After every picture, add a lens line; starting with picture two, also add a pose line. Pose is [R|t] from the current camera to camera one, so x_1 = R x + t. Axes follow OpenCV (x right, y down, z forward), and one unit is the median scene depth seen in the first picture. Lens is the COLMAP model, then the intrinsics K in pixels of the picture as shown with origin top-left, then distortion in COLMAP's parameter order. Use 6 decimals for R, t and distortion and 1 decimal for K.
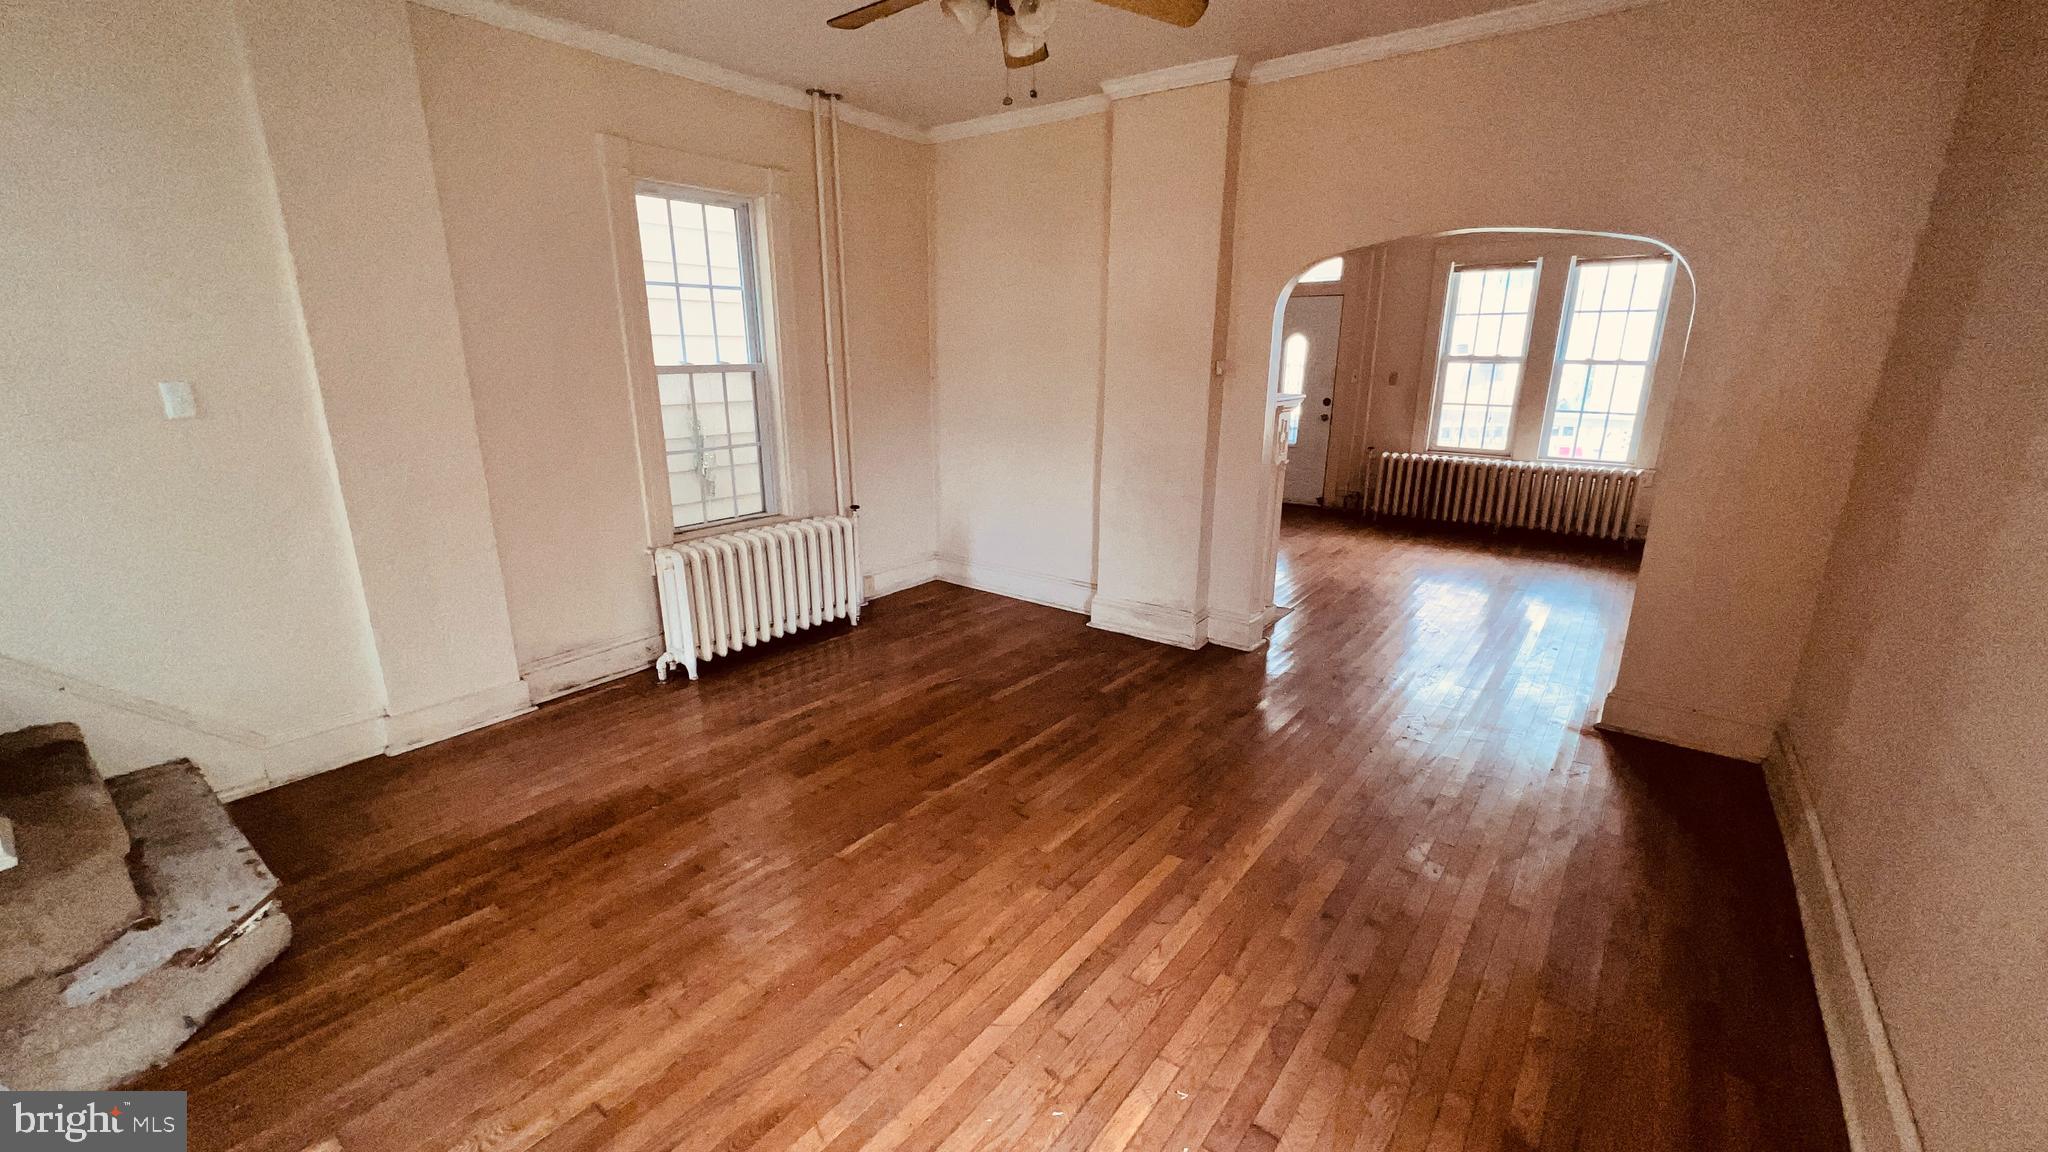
lens RADIAL K [[817.7, 0, 1024.8], [0, 817.7, 580.5], [0, 0, 1]] dist [-0.002703, 0.000481]
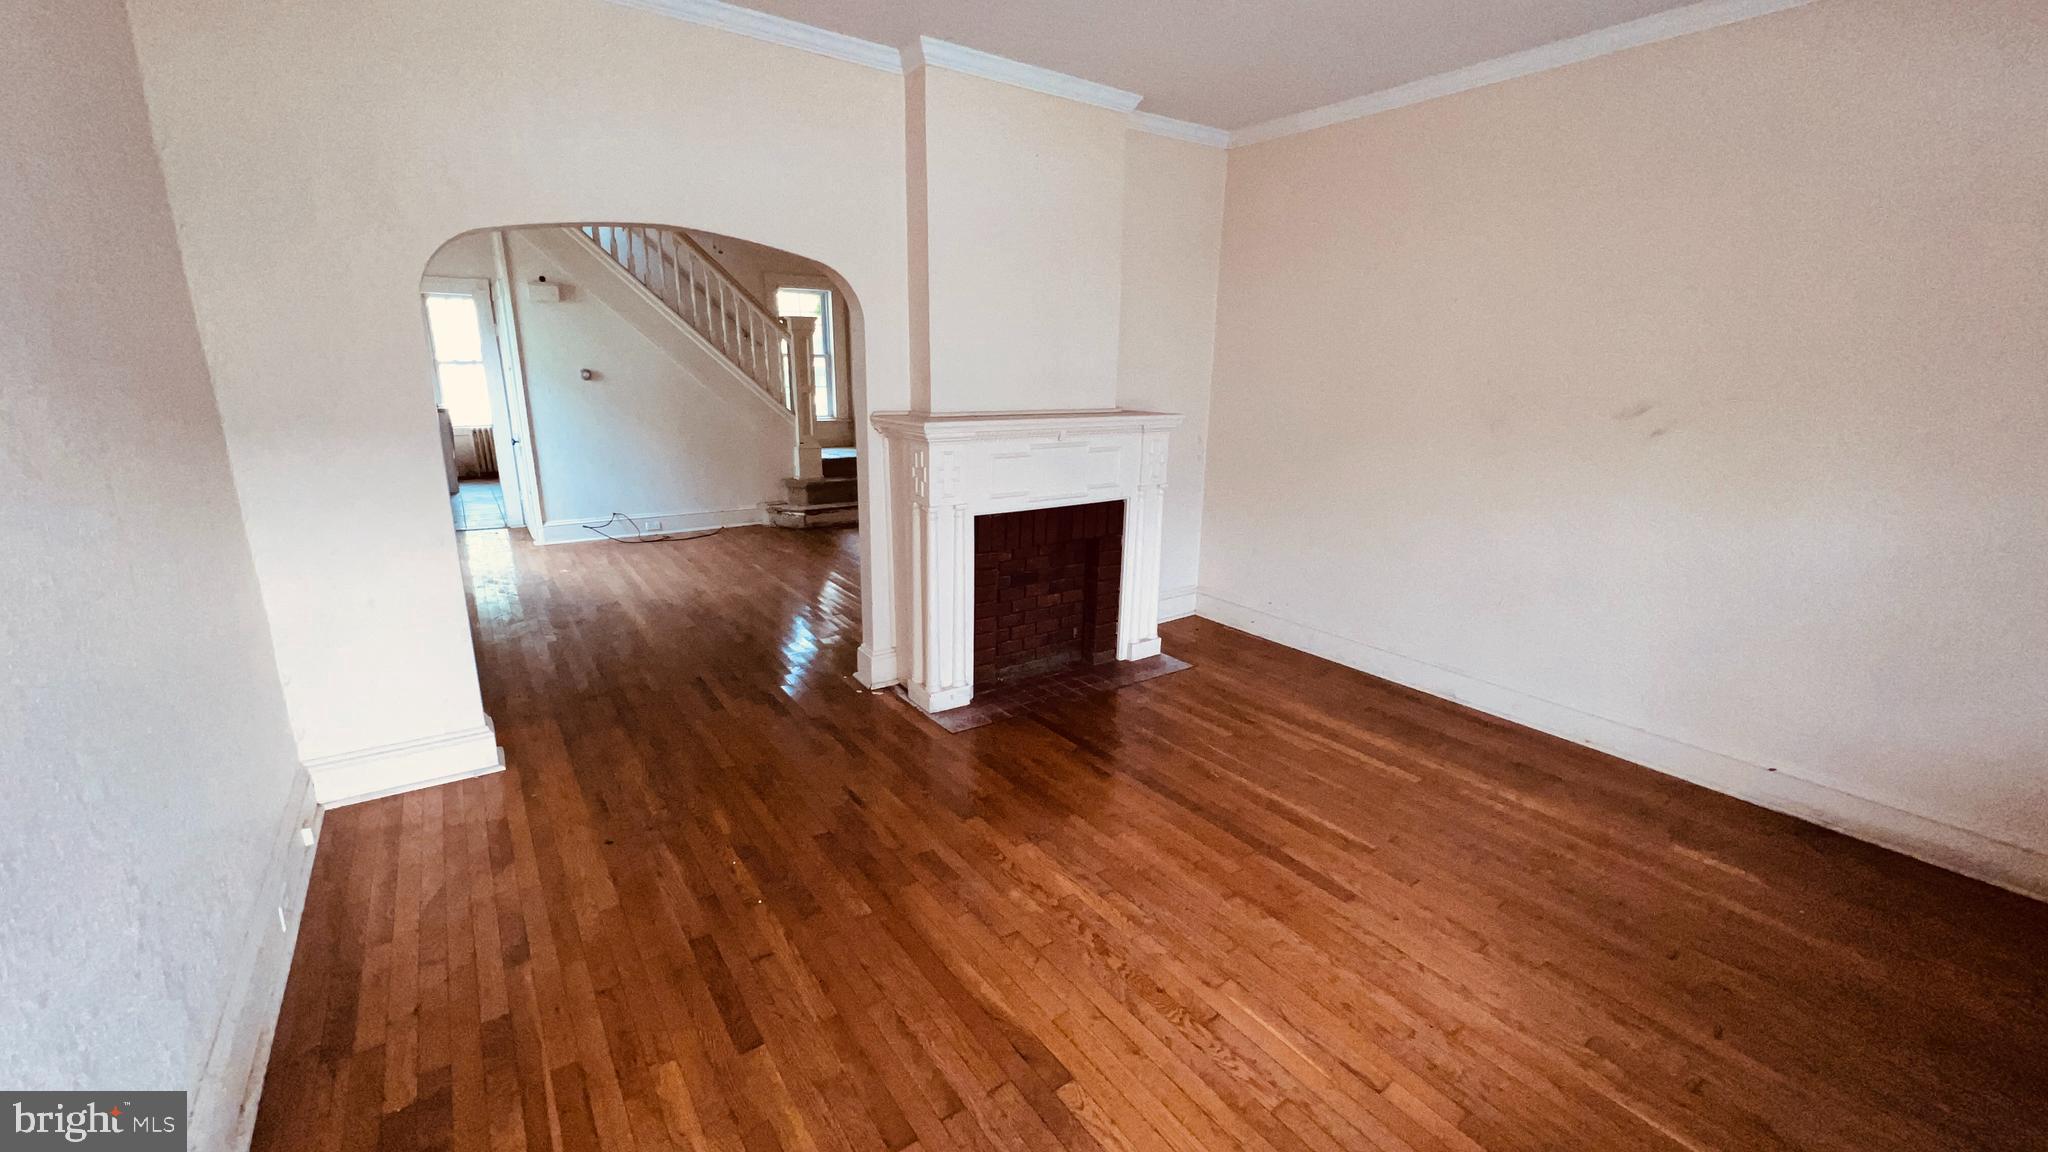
lens RADIAL K [[817.7, 0, 1024.8], [0, 817.7, 580.5], [0, 0, 1]] dist [-0.002703, 0.000481]
pose [[-0.302436, 0.232884, -0.924282, 0.686096], [-0.277238, 0.906277, 0.319063, -0.238822], [0.911960, 0.352742, -0.209527, 0.861376]]
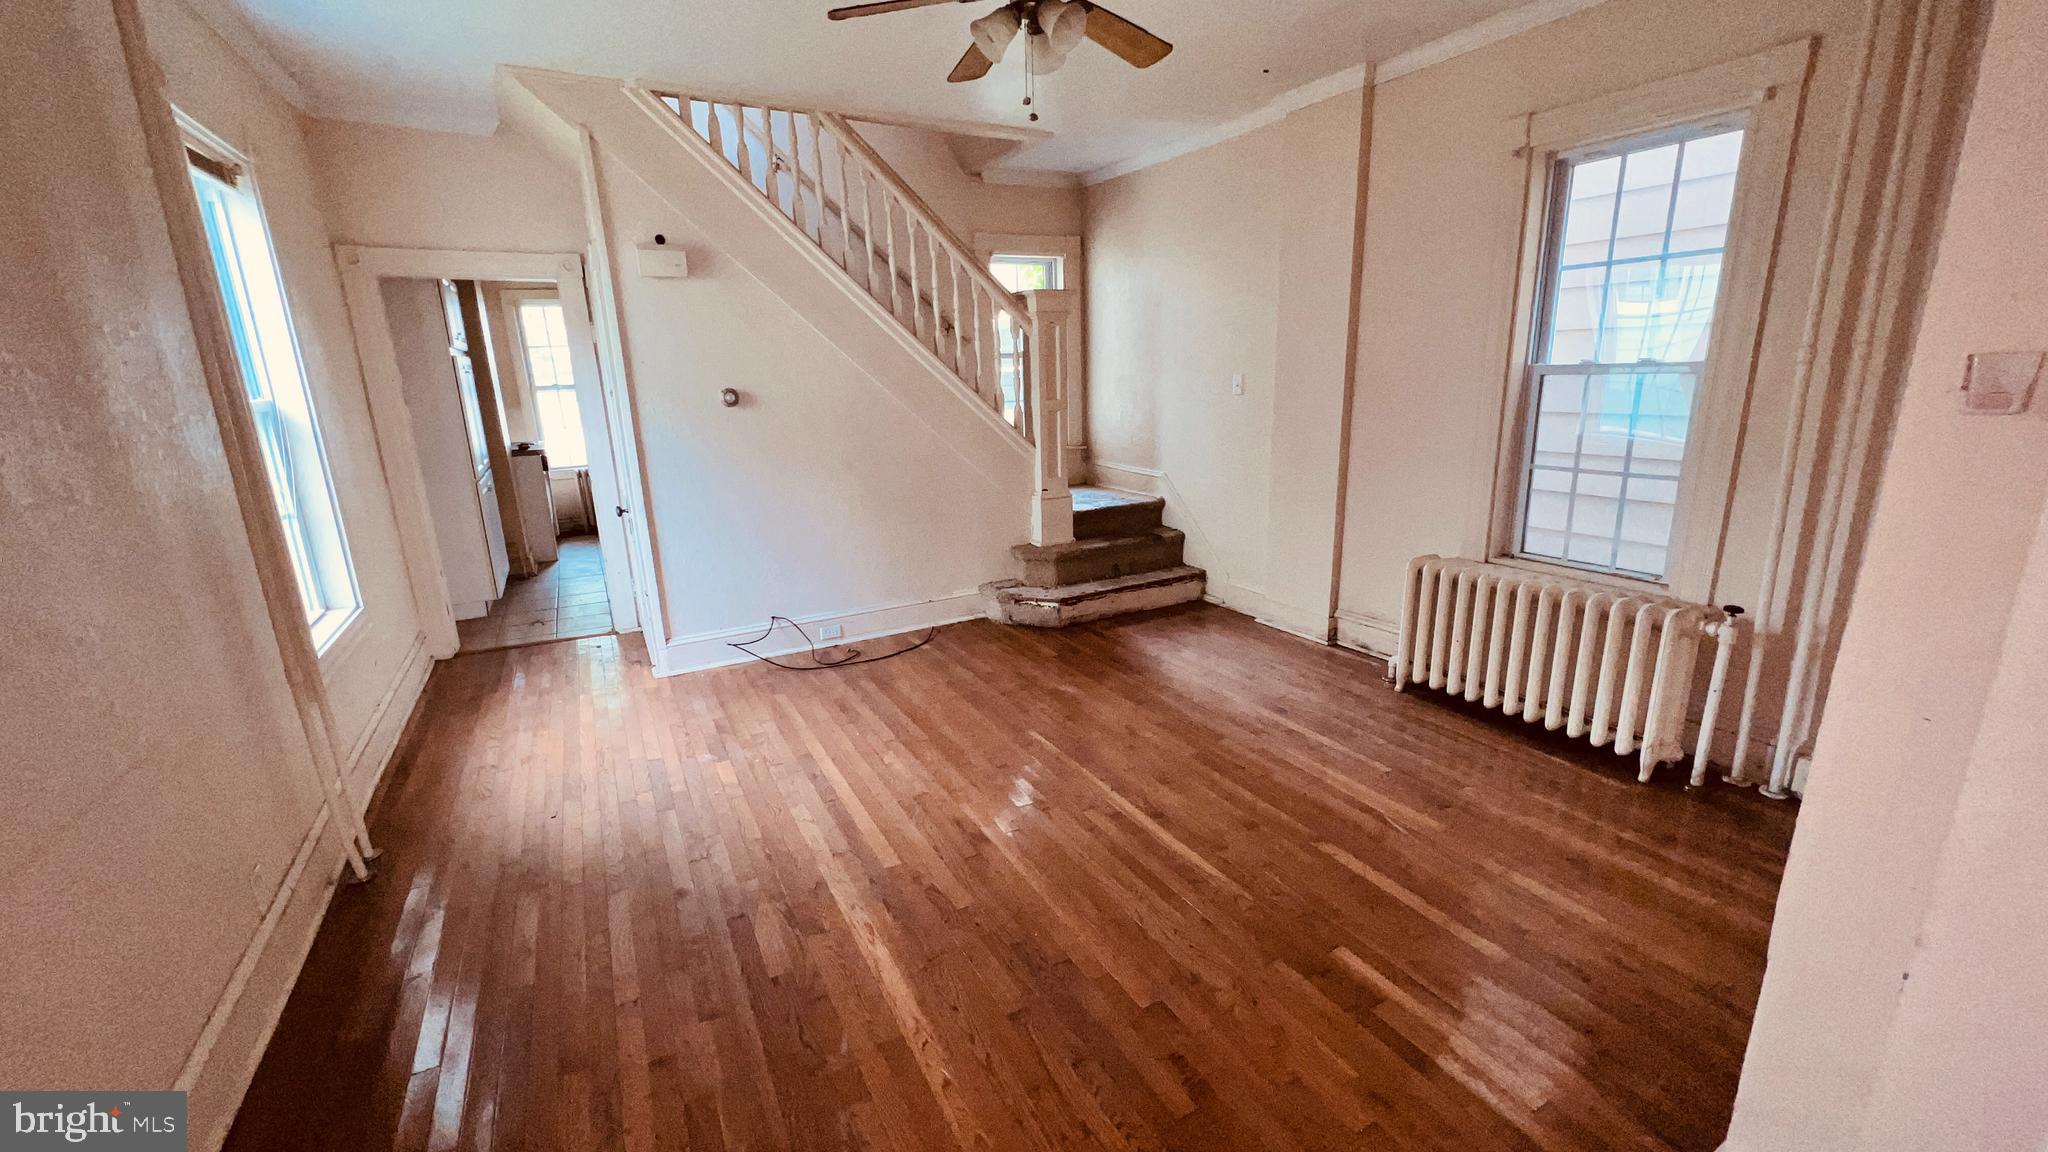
lens RADIAL K [[817.7, 0, 1024.8], [0, 817.7, 580.5], [0, 0, 1]] dist [-0.002703, 0.000481]
pose [[-0.401944, 0.236696, -0.884543, 0.345228], [-0.225472, 0.910684, 0.346147, -0.134627], [0.887470, 0.338572, -0.312676, 0.501823]]
